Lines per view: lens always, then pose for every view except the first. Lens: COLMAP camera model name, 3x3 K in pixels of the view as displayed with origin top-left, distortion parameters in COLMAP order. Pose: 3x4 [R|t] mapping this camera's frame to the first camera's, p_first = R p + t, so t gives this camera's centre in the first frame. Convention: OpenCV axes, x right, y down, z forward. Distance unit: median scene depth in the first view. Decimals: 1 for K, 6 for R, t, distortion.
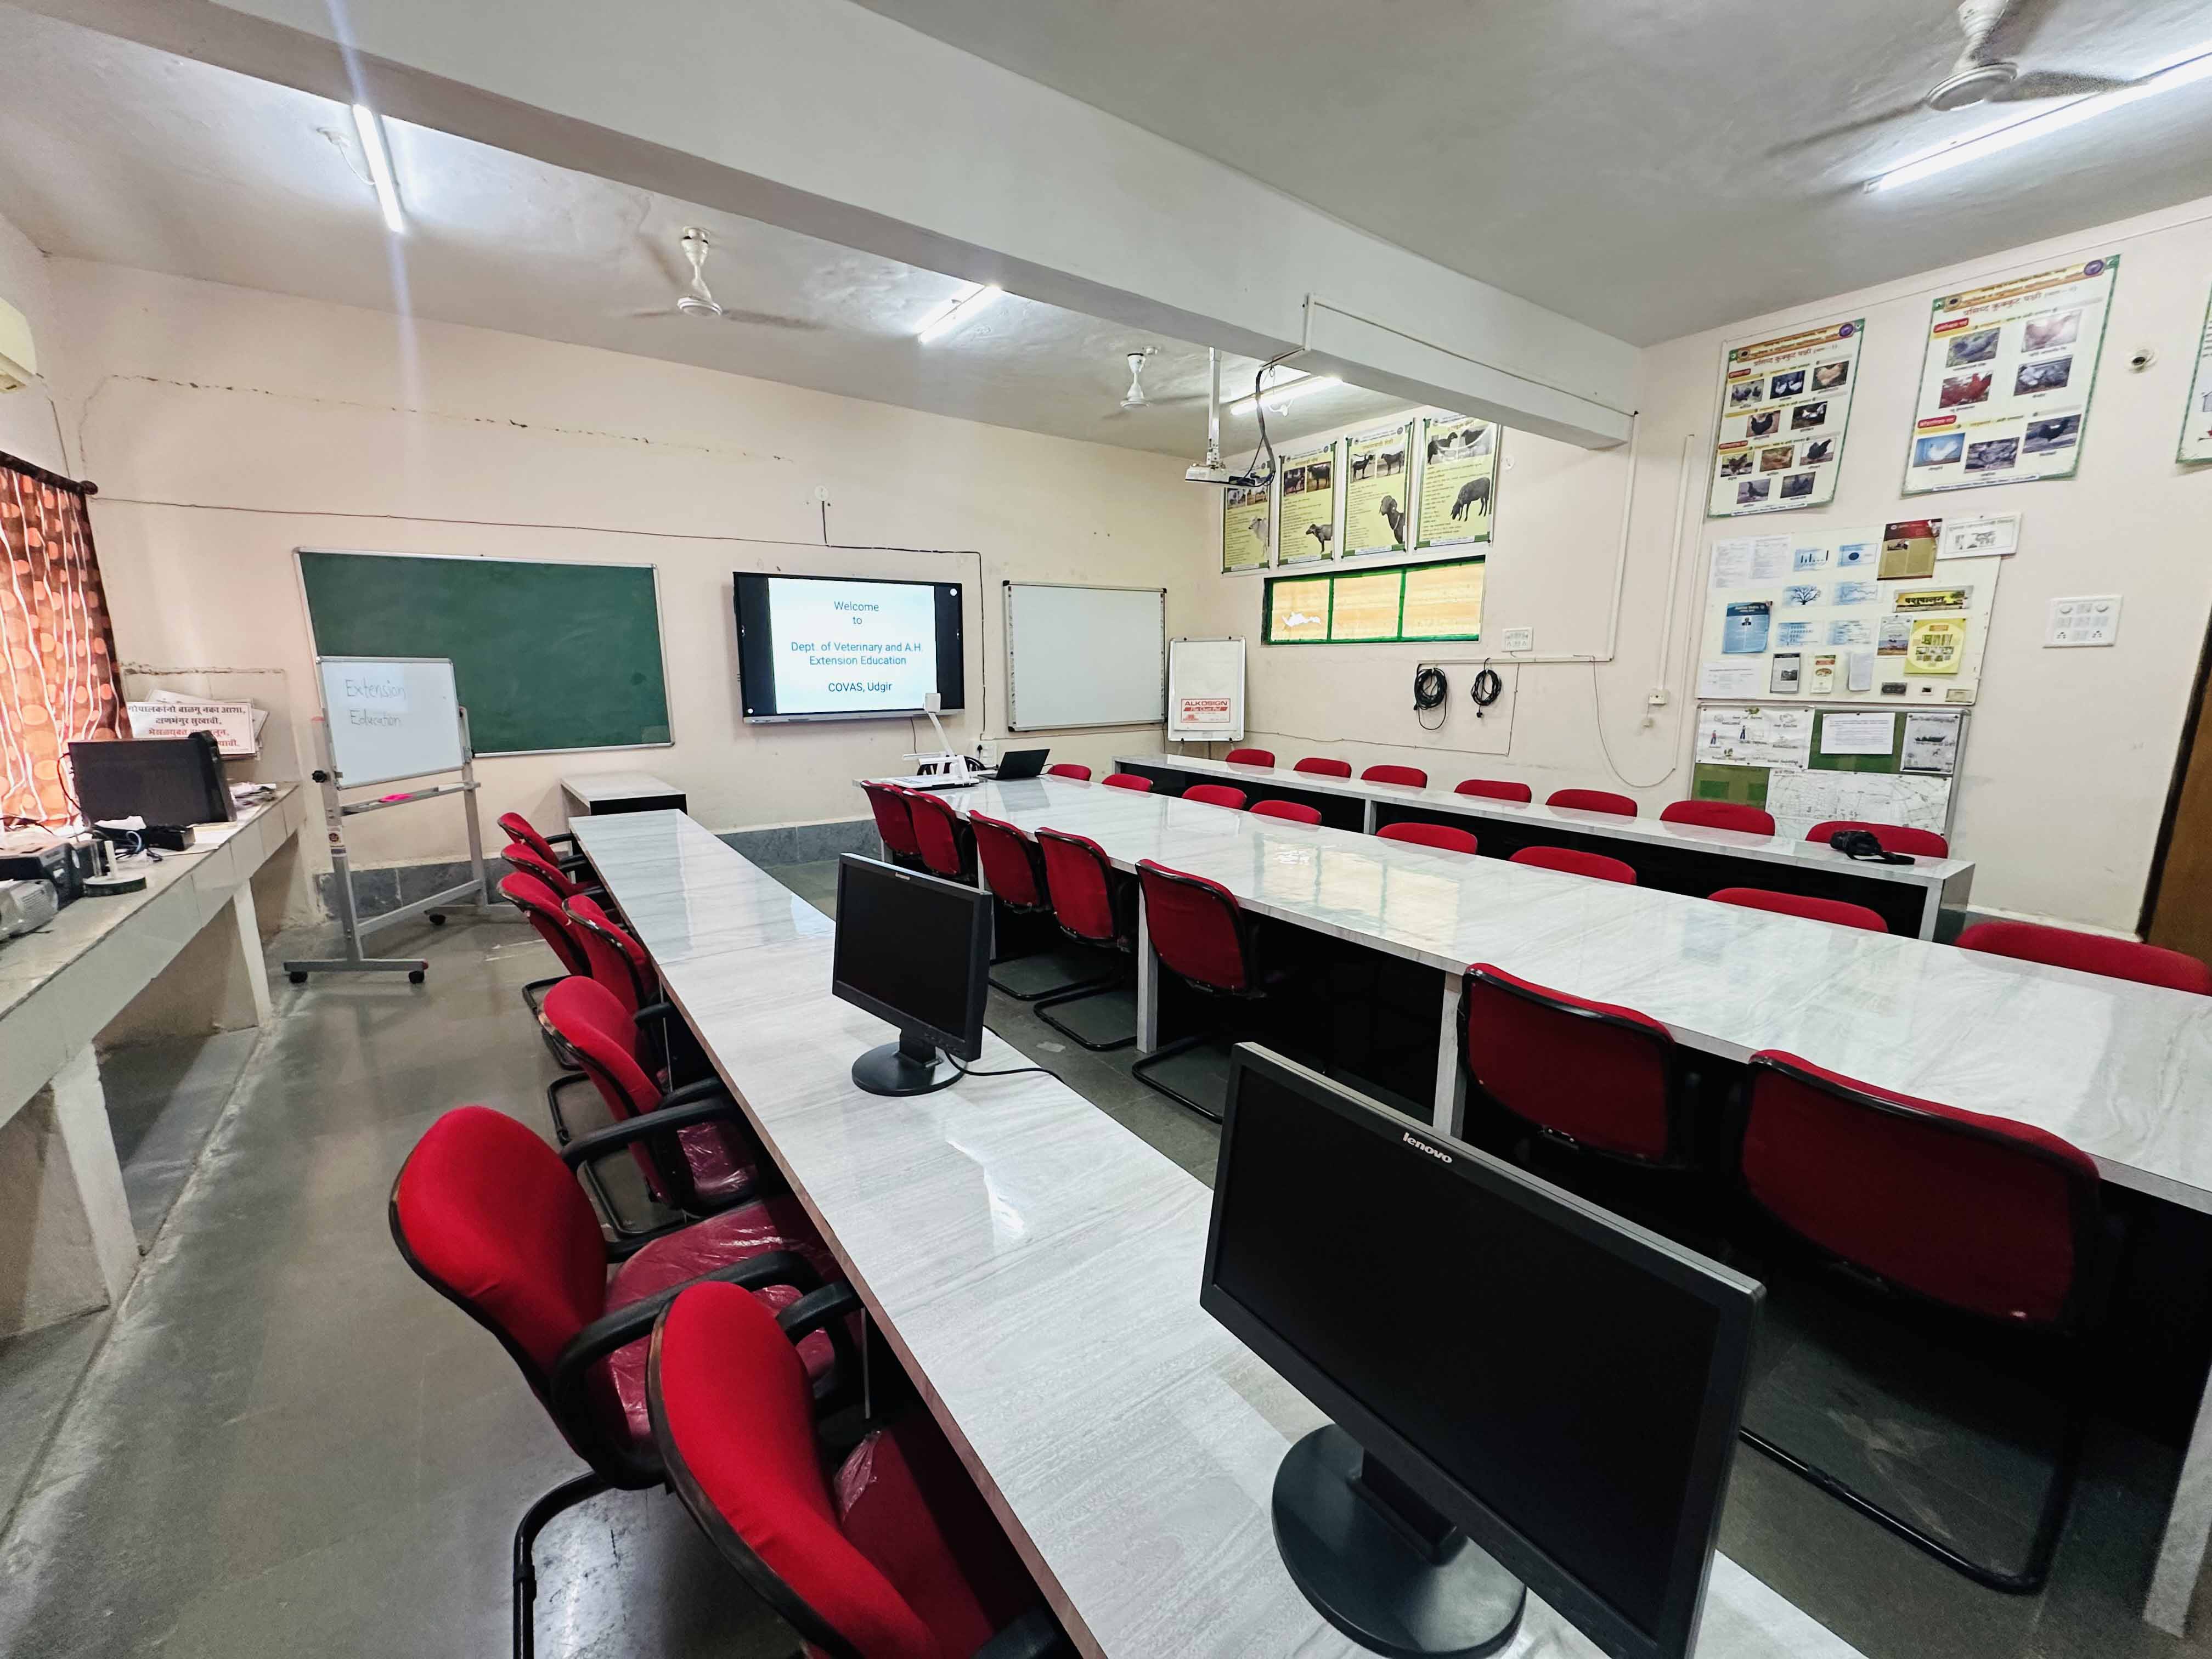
lens RADIAL K [[871.2, 0, 1100.5], [0, 871.2, 832.7], [0, 0, 1]] dist [0.000073, -0.000005]
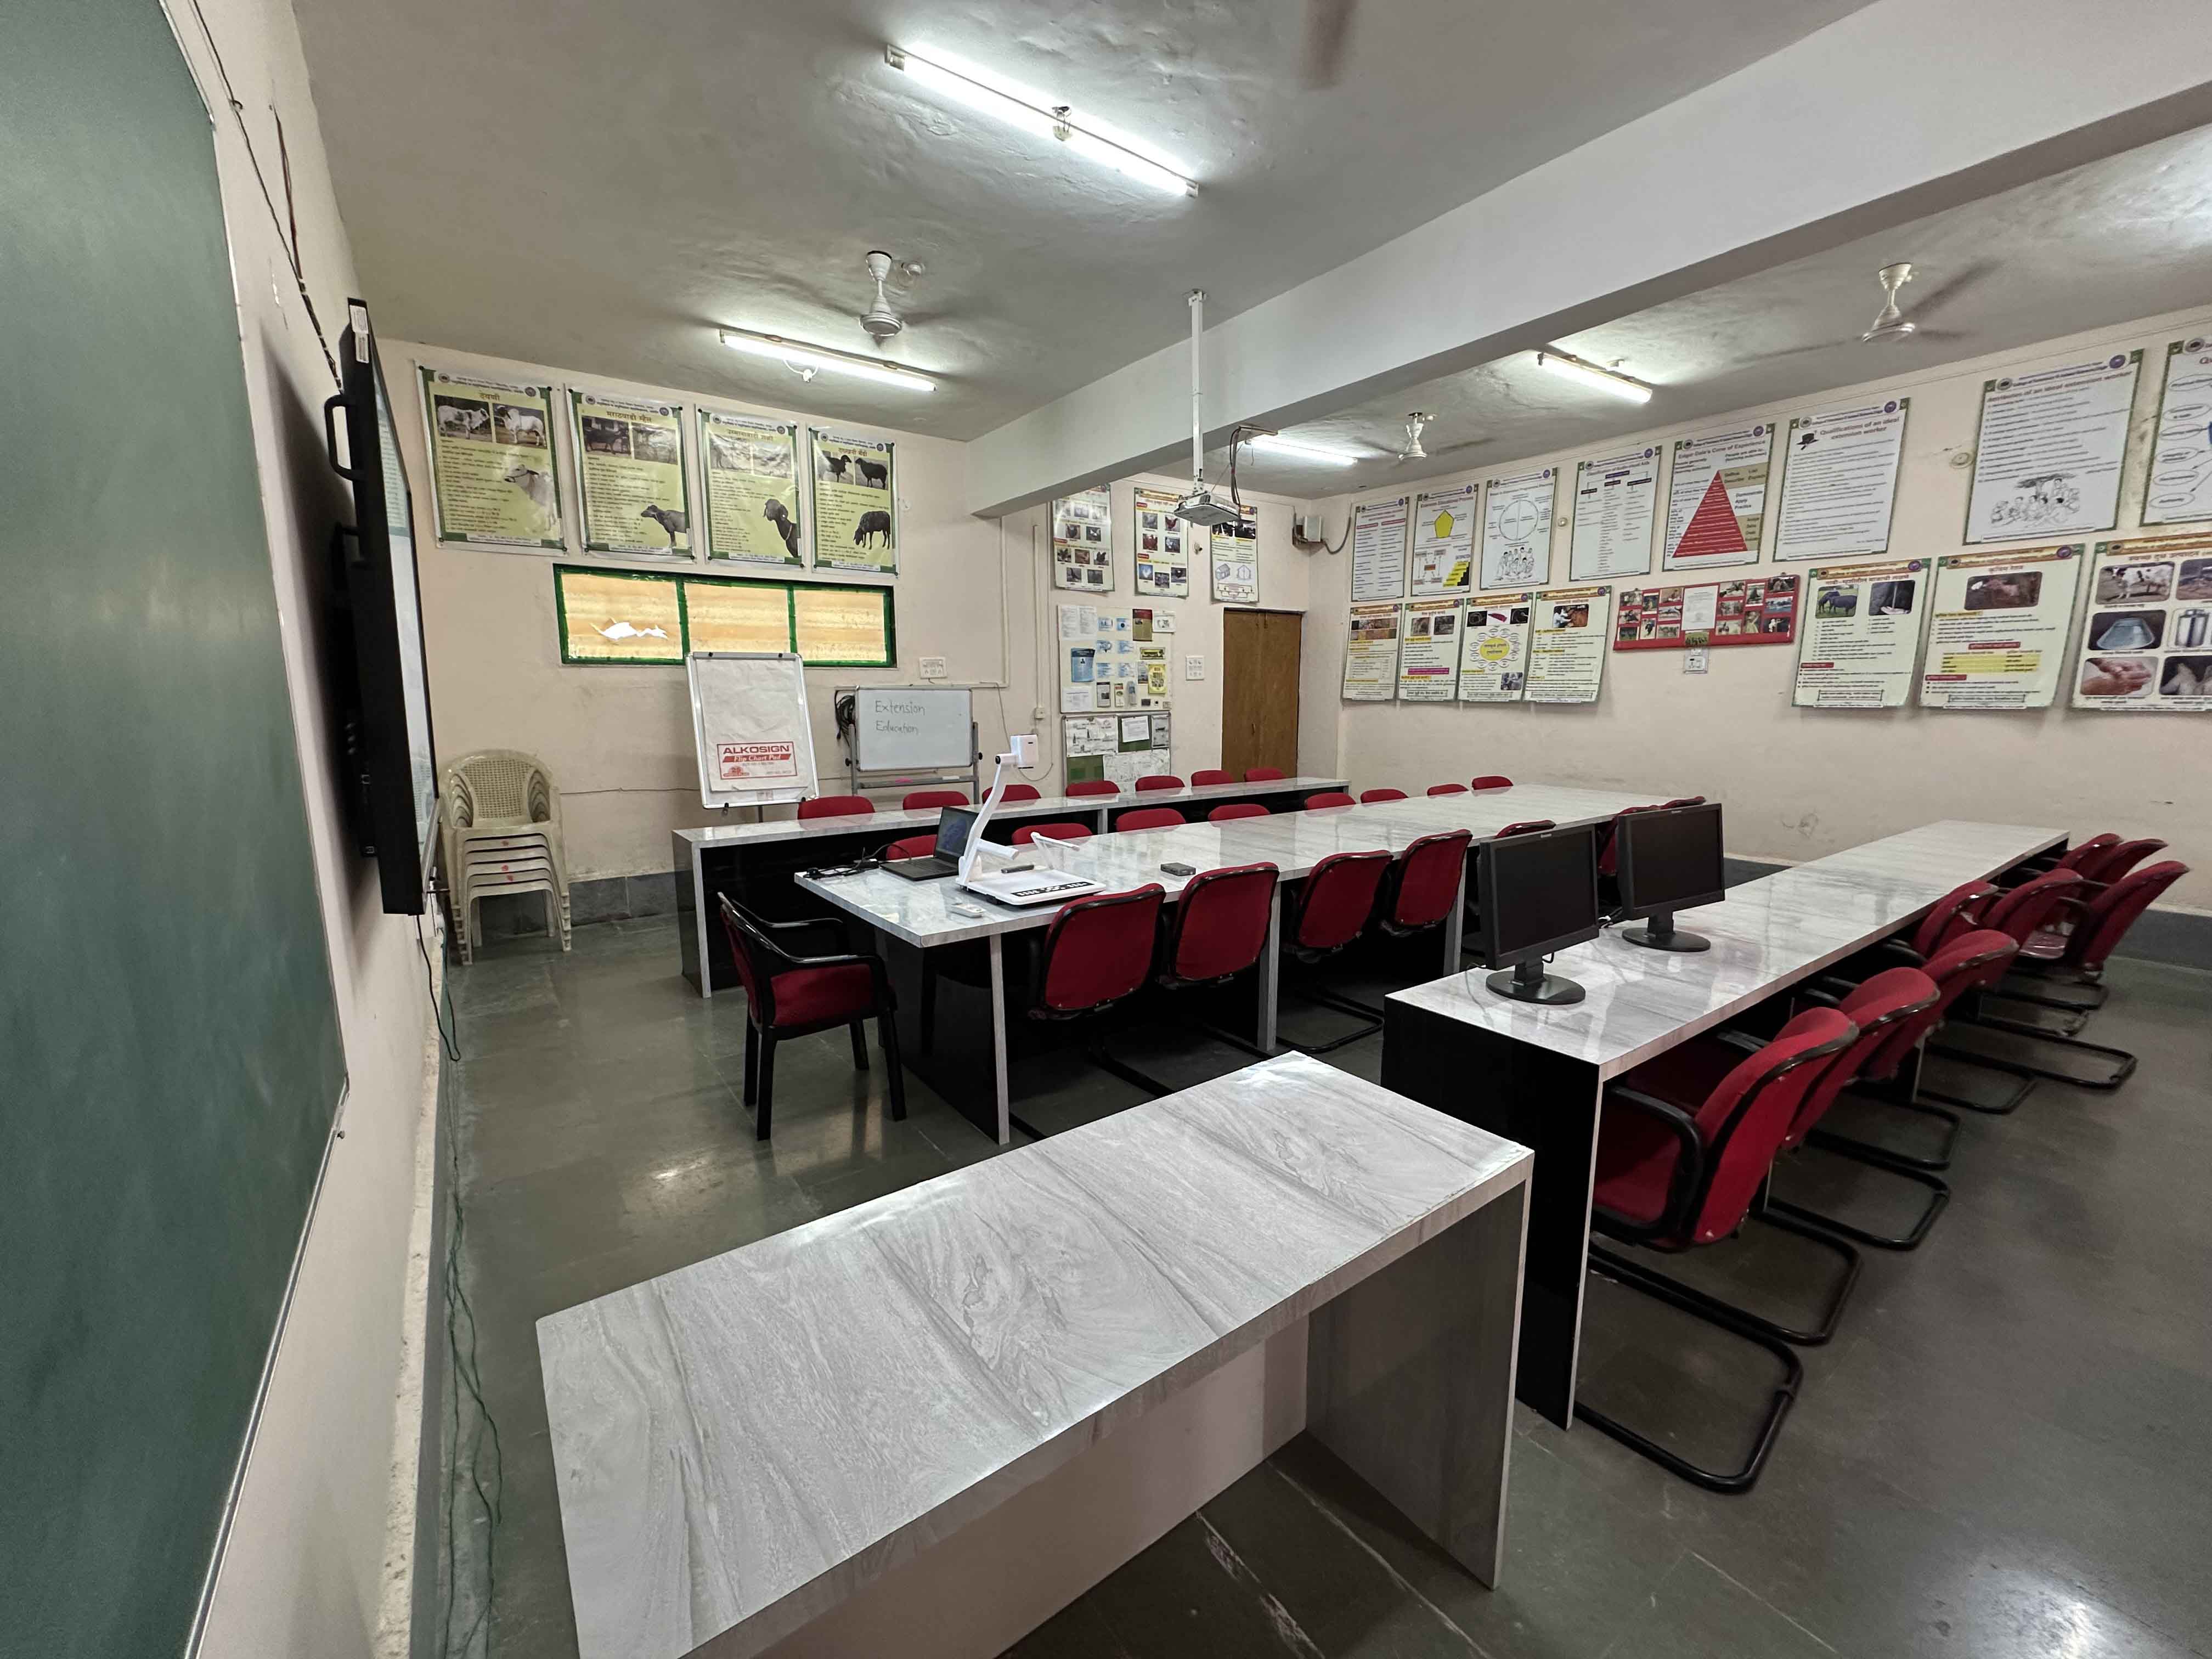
lens RADIAL K [[871.2, 0, 1043.1], [0, 871.2, 819.9], [0, 0, 1]] dist [0.000073, -0.000005]
pose [[0.027013, -0.151953, 0.988018, -0.804733], [0.194749, 0.970241, 0.143894, -0.208931], [-0.980481, 0.188528, 0.055802, 1.051363]]
